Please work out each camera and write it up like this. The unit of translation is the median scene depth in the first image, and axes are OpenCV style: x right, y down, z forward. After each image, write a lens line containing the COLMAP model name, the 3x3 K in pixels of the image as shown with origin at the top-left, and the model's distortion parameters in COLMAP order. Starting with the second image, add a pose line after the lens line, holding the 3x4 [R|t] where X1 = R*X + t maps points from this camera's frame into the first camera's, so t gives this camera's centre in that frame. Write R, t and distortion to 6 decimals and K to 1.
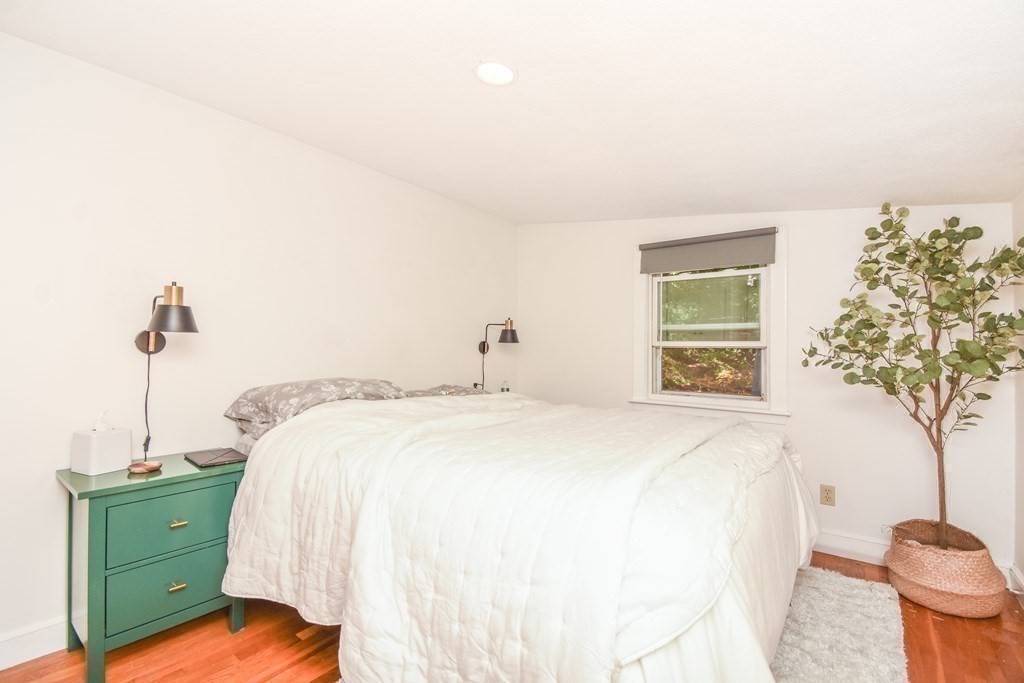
lens RADIAL K [[439.1, 0, 534.1], [0, 439.1, 342.1], [0, 0, 1]] dist [0.001098, -0.017016]
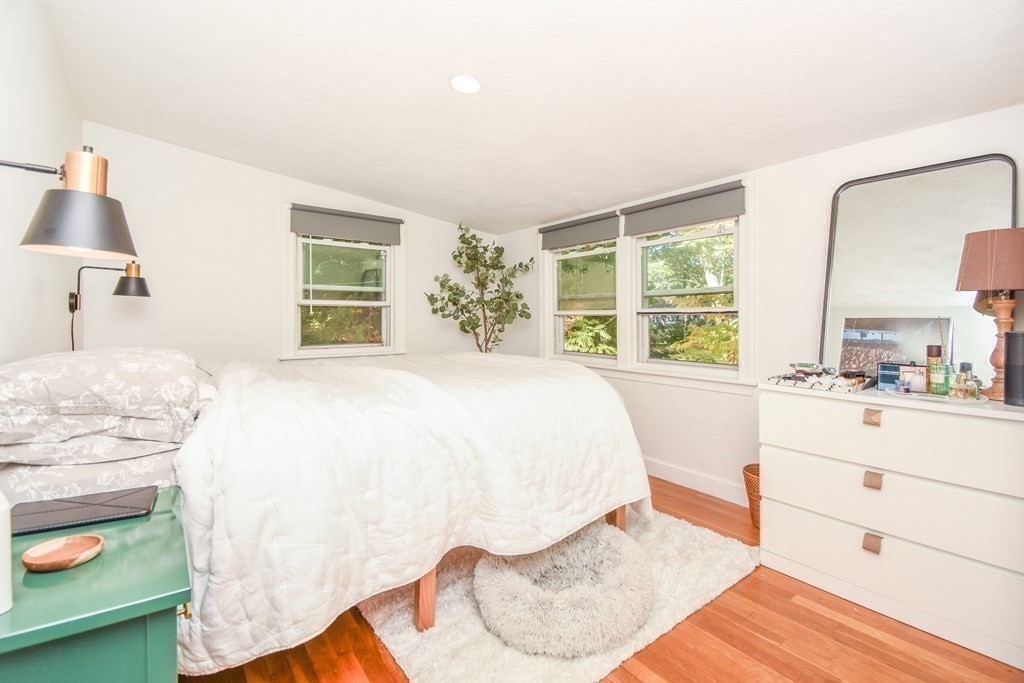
lens RADIAL K [[457.8, 0, 512.9], [0, 457.8, 308.8], [0, 0, 1]] dist [0.000579, -0.018516]
pose [[0.275882, 0.005961, 0.961173, -0.635618], [-0.020596, 0.999788, -0.000289, 0.010512], [-0.960971, -0.019716, 0.275946, 0.218370]]
